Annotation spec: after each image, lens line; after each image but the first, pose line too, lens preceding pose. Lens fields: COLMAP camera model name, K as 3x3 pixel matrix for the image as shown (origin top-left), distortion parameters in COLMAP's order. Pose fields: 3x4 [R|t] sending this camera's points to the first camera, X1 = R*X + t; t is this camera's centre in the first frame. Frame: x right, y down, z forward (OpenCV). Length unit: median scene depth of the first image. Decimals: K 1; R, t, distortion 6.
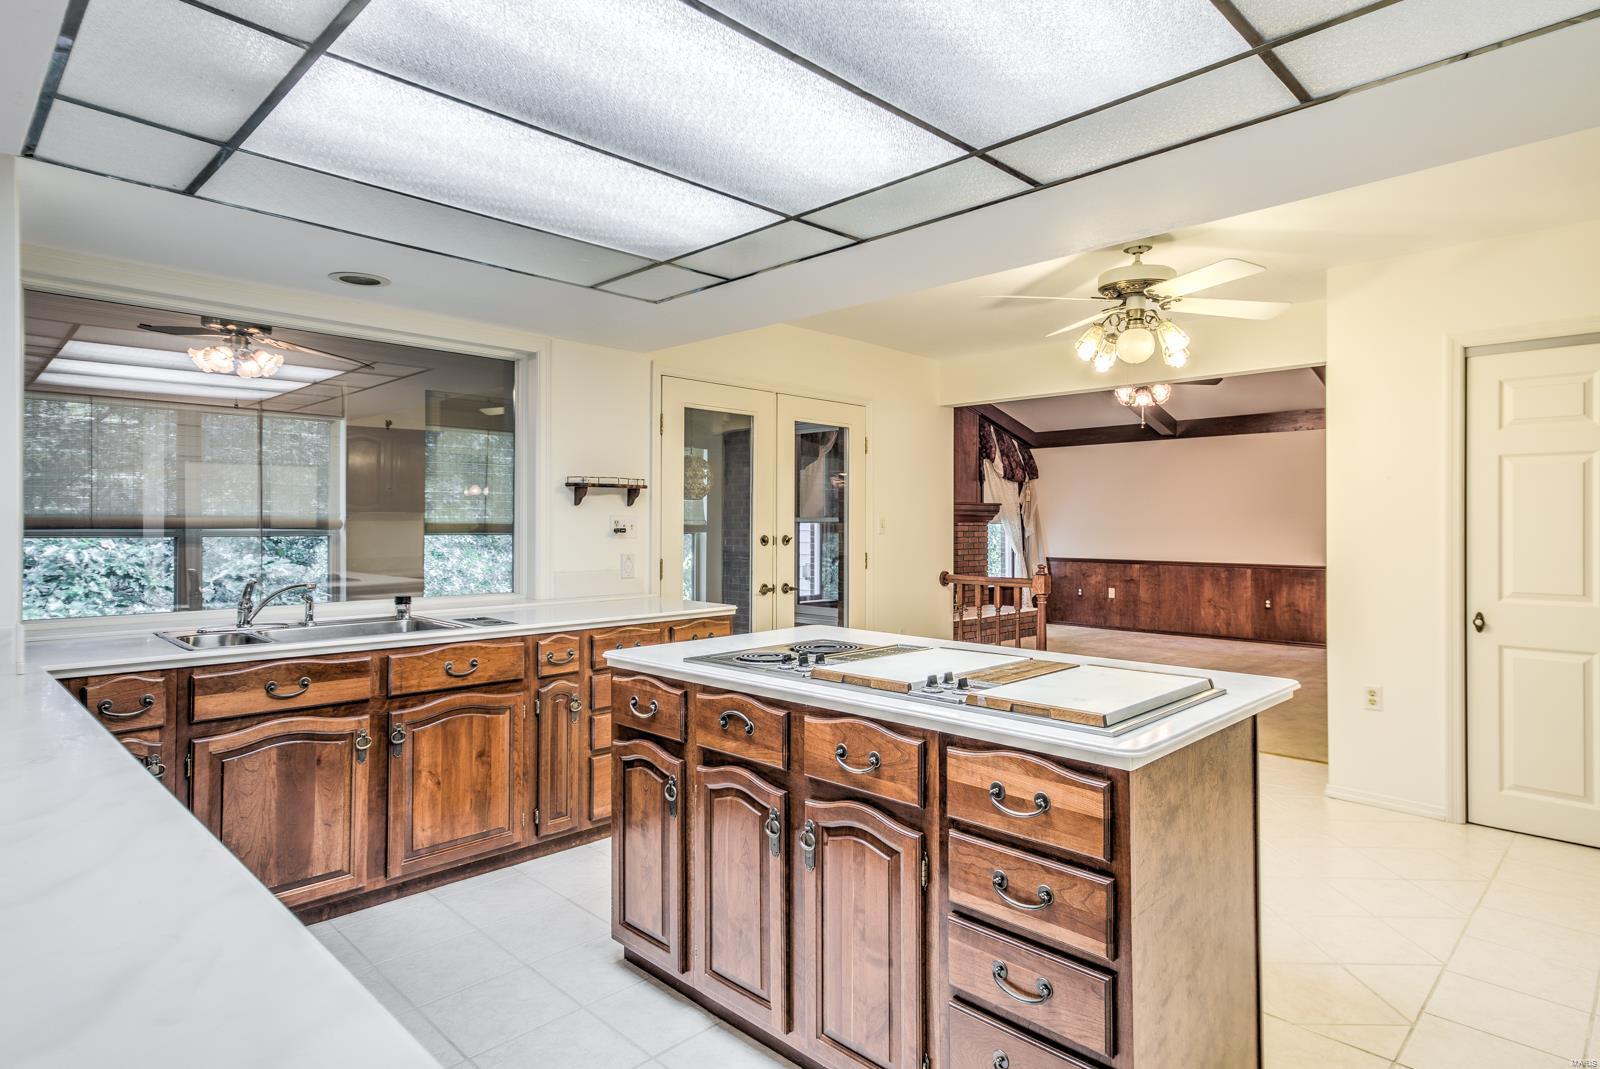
lens RADIAL K [[868.5, 0, 802.0], [0, 868.5, 519.5], [0, 0, 1]] dist [0.001593, 0.001326]
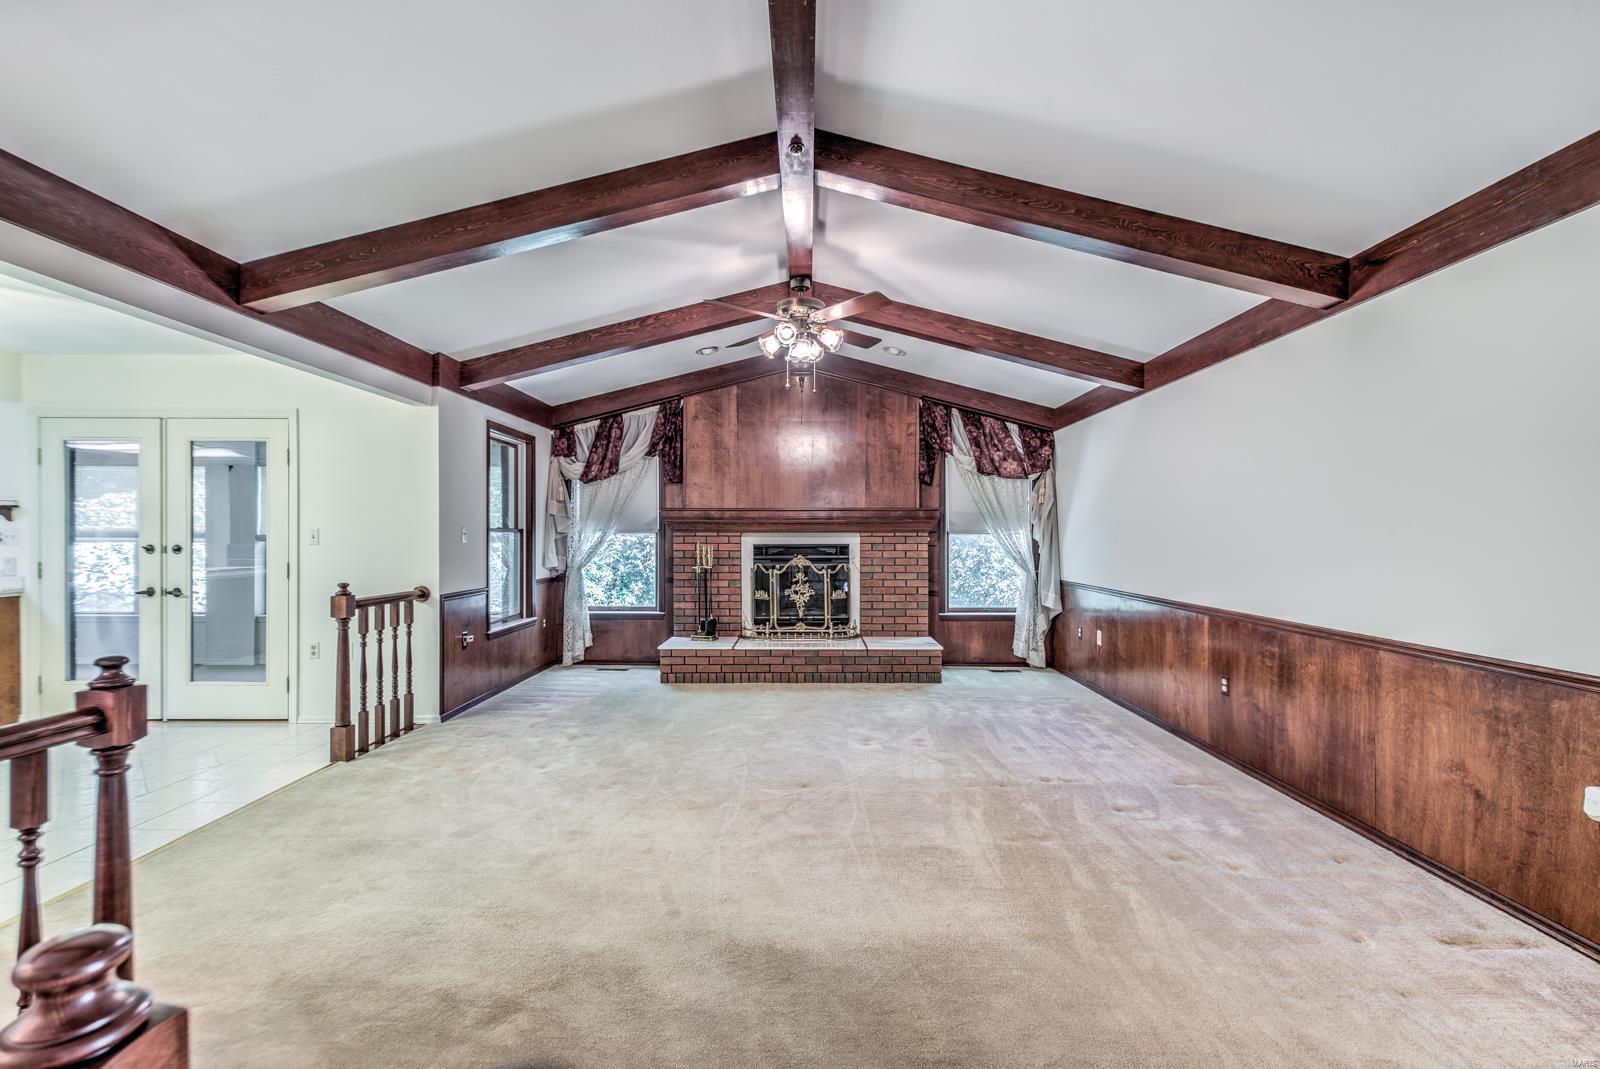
lens RADIAL K [[724.0, 0, 809.9], [0, 724.0, 538.6], [0, 0, 1]] dist [0.007743, 0.000125]
pose [[0.698734, 0.000244, -0.715382, 1.868710], [0.004461, 0.999979, 0.004698, 0.014504], [0.715368, -0.006474, 0.698718, 1.426109]]
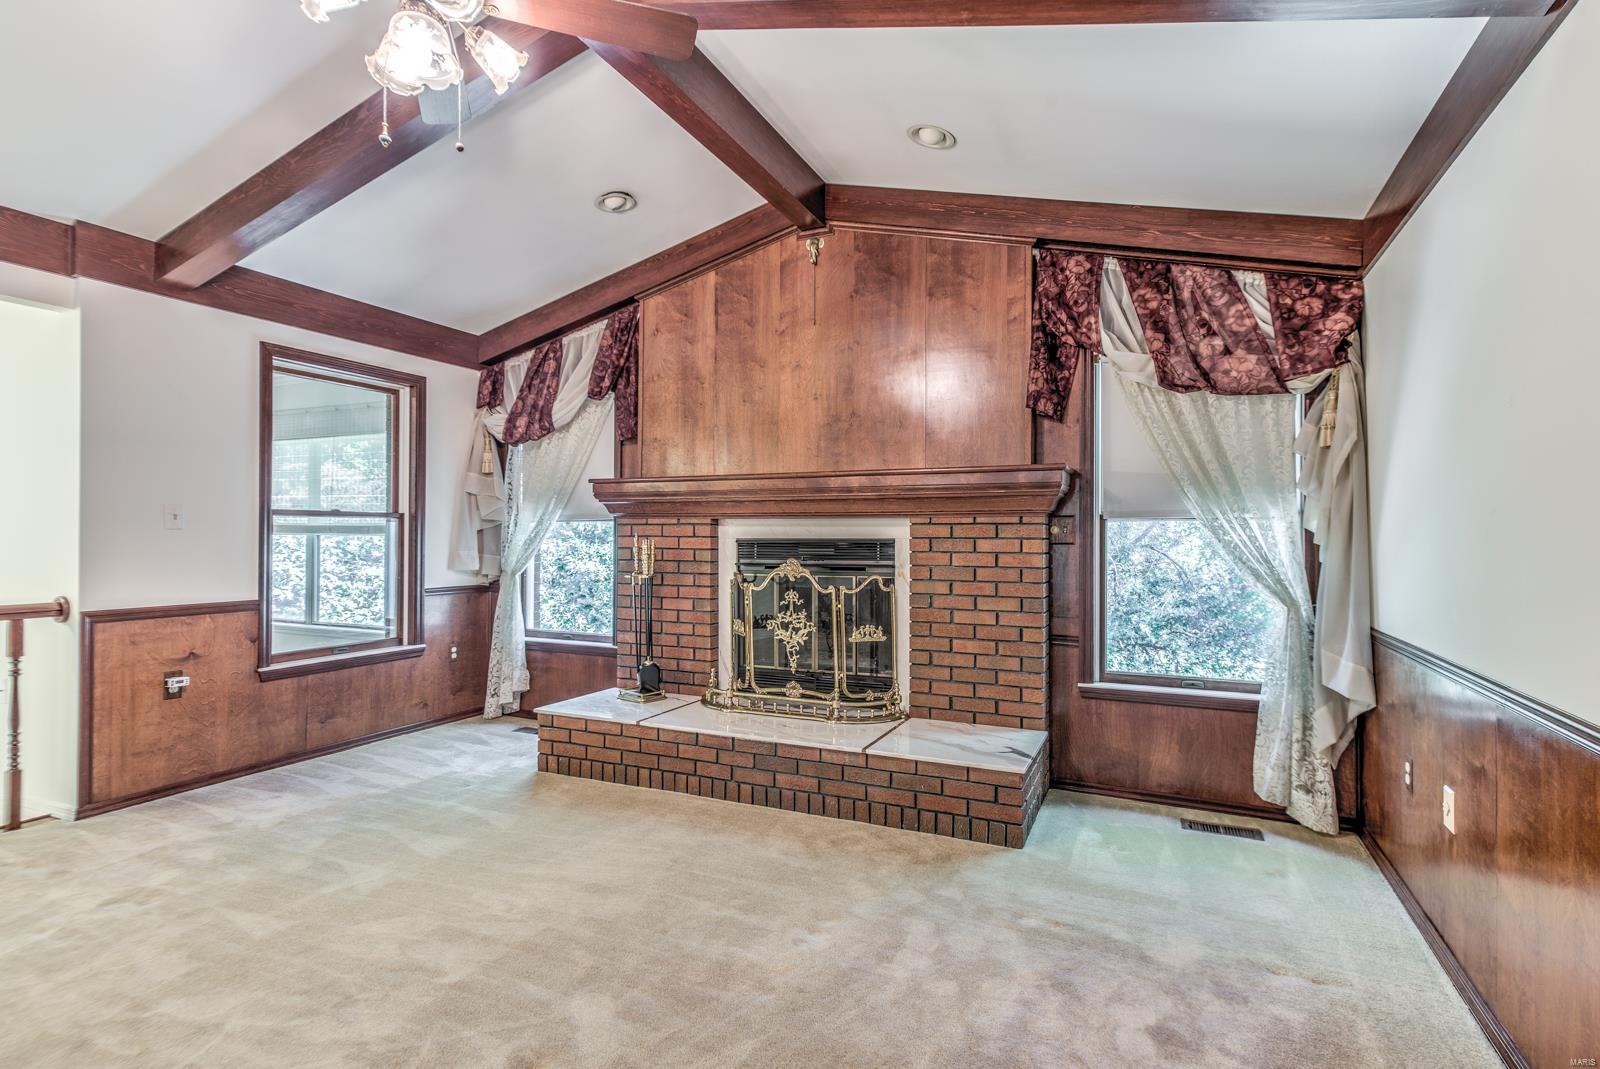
lens RADIAL K [[807.0, 0, 793.6], [0, 807.0, 528.5], [0, 0, 1]] dist [0.022241, 0.001560]
pose [[0.337913, -0.010509, -0.941119, 1.573328], [-0.000009, 0.999938, -0.011169, 0.037579], [0.941177, 0.003783, 0.337892, 2.381120]]
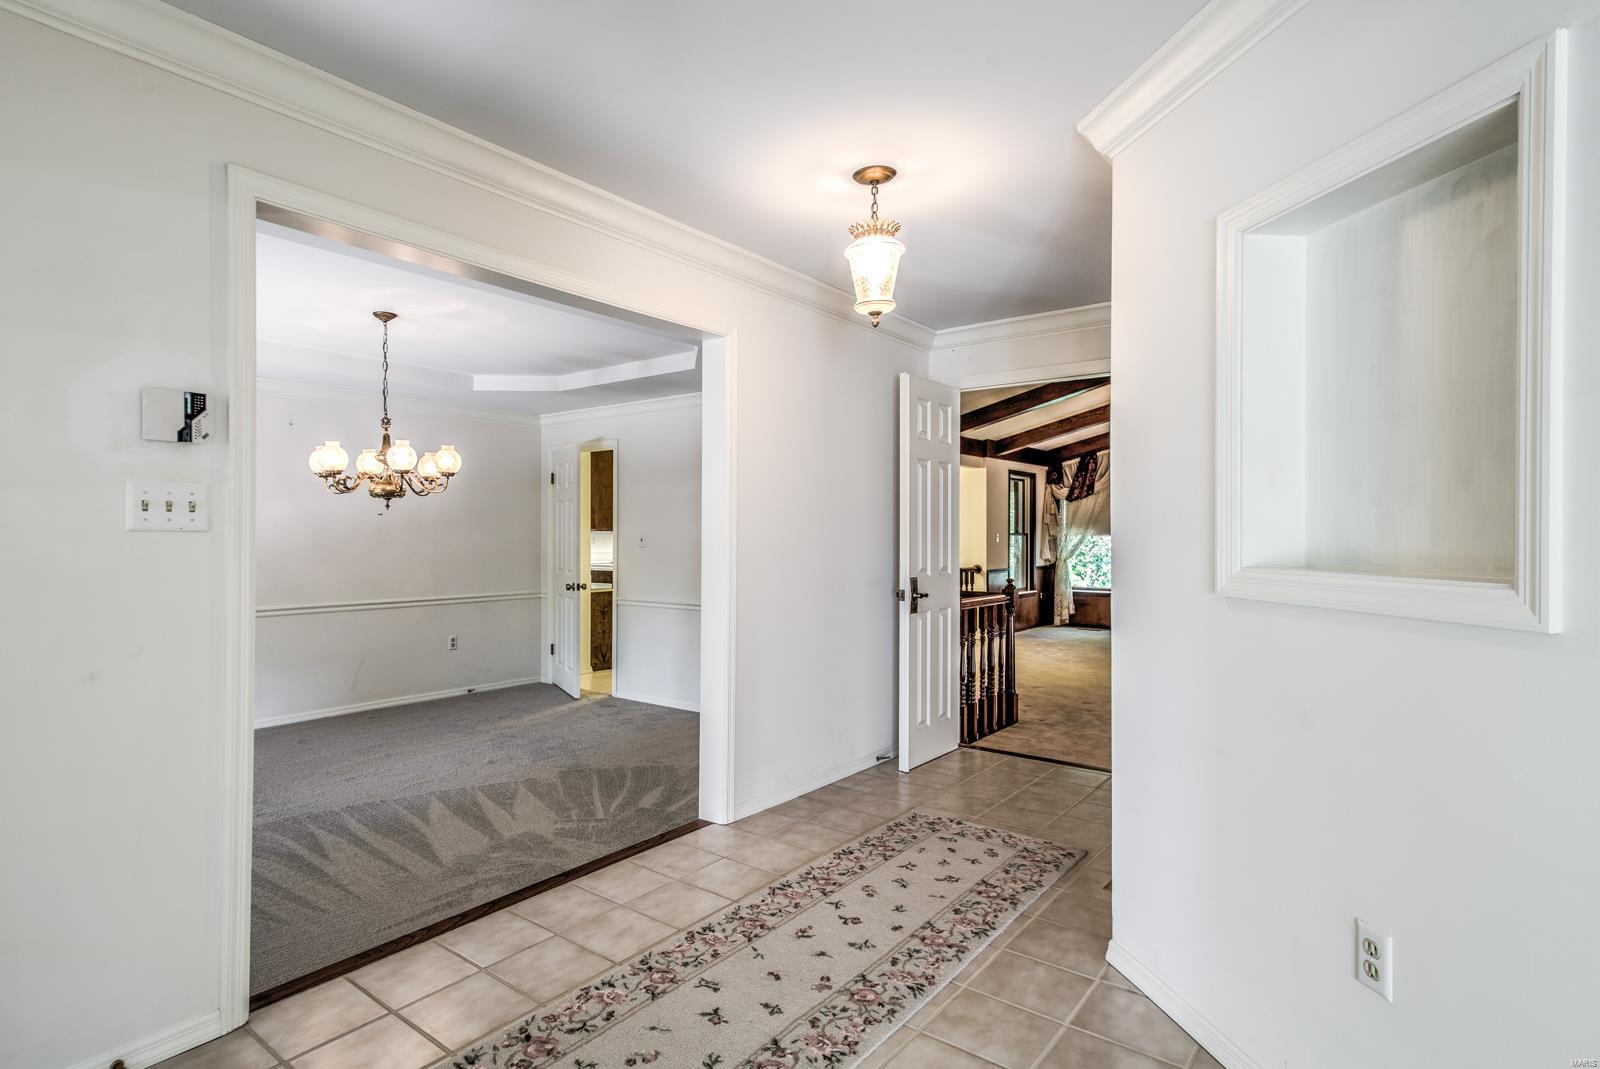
lens RADIAL K [[836.3, 0, 721.6], [0, 836.3, 536.5], [0, 0, 1]] dist [0.013730, 0.003780]
pose [[0.072909, -0.000986, -0.997338, 3.301907], [0.003382, 0.999994, -0.000741, 0.006143], [0.997333, -0.003319, 0.072912, 0.720133]]
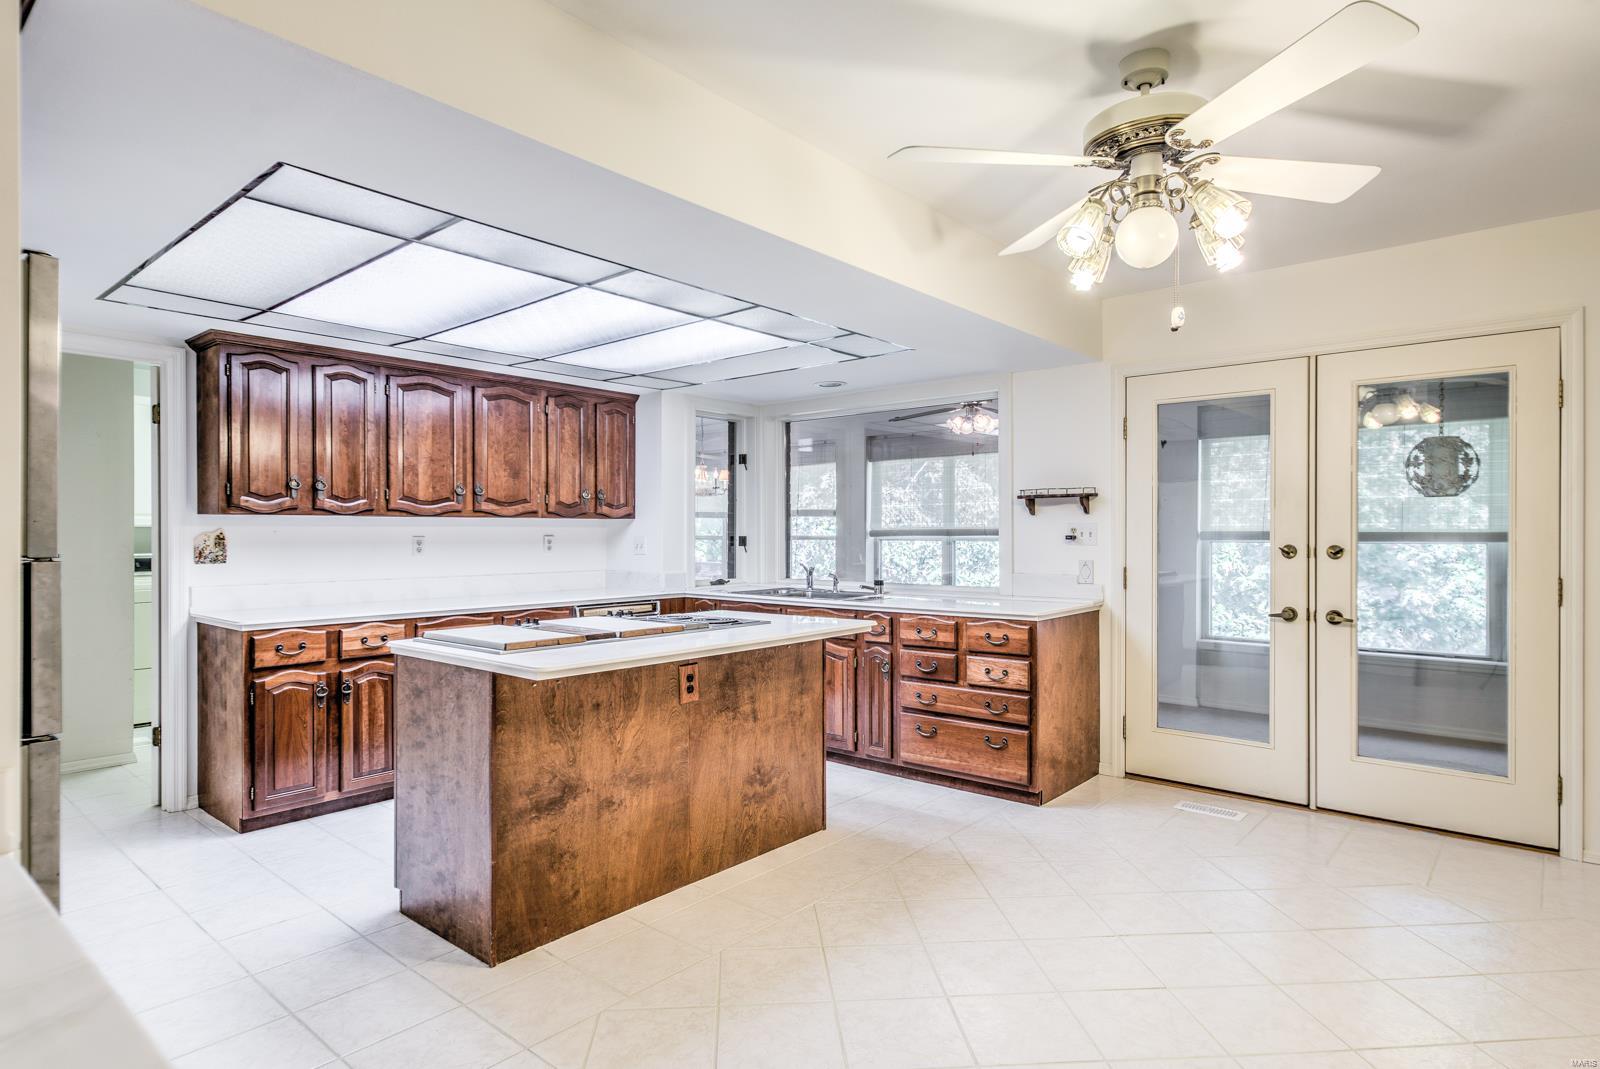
lens RADIAL K [[868.5, 0, 788.7], [0, 868.5, 537.7], [0, 0, 1]] dist [0.001593, 0.001326]
pose [[0.056672, 0.002221, -0.998390, 1.052921], [0.007570, 0.999968, 0.002654, 0.009686], [0.998364, -0.007709, 0.056654, 0.767664]]
